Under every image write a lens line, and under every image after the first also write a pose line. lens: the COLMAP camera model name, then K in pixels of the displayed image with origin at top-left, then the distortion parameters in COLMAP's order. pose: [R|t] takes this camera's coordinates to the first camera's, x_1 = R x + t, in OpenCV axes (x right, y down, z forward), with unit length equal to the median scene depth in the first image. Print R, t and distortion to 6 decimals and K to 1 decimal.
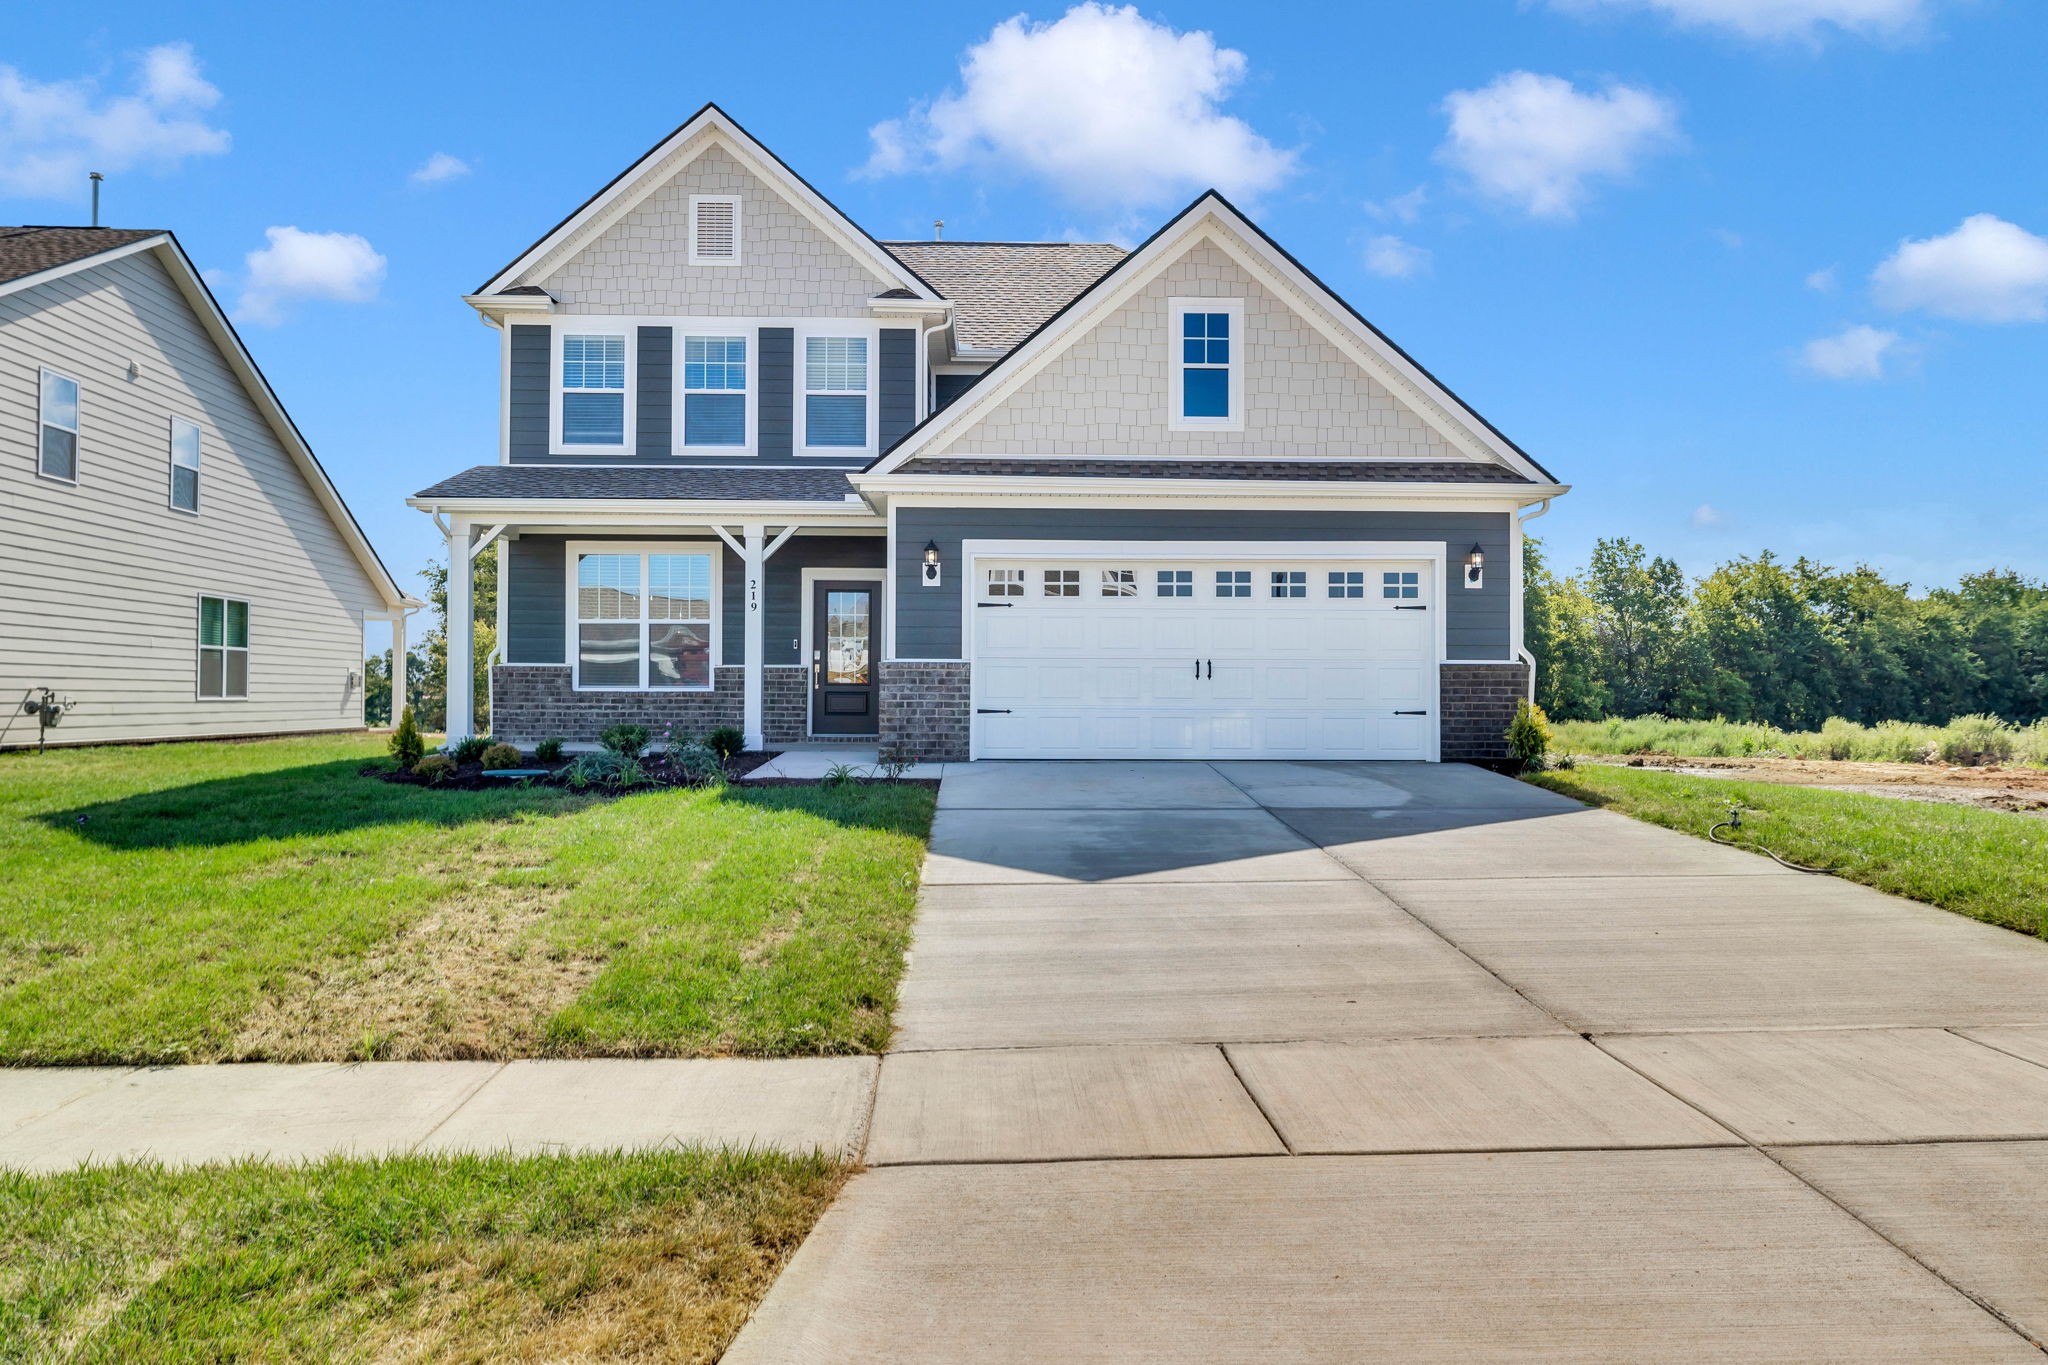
lens RADIAL K [[1430.3, 0, 1024.1], [0, 1430.3, 684.3], [0, 0, 1]] dist [0.004848, 0.000449]
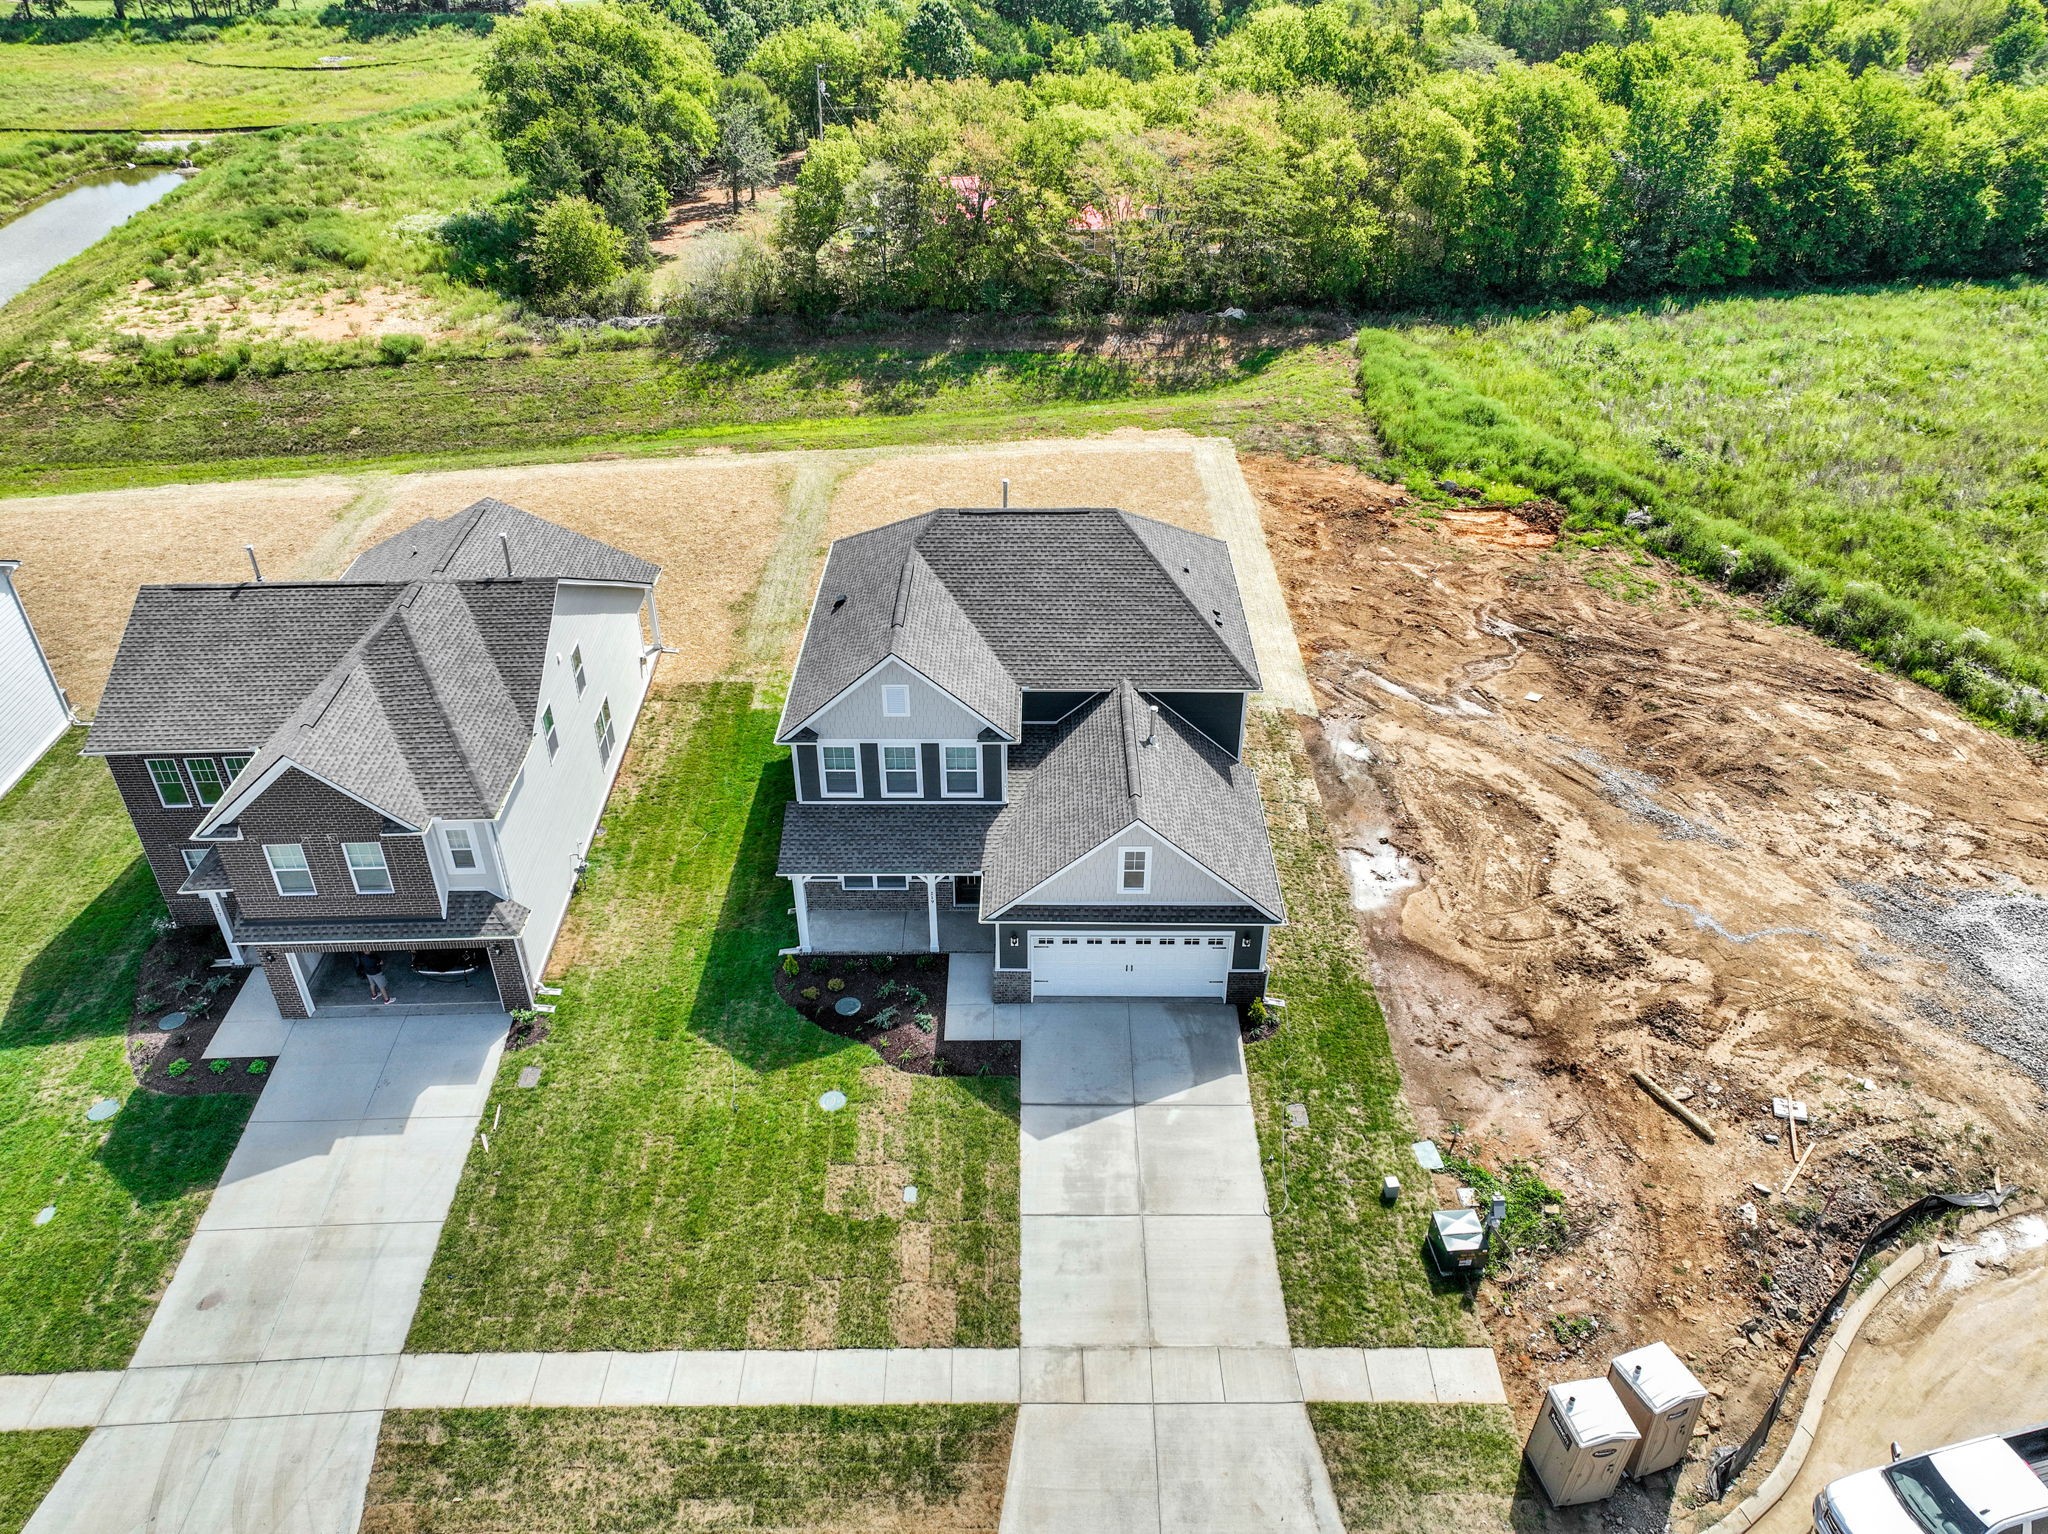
lens RADIAL K [[1544.2, 0, 1025.6], [0, 1544.2, 767.0], [0, 0, 1]] dist [-0.004432, -0.000647]
pose [[0.999351, 0.011363, -0.034191, 0.037002], [0.010252, 0.820065, 0.572179, -1.758504], [0.034540, -0.572158, 0.819416, -0.916421]]
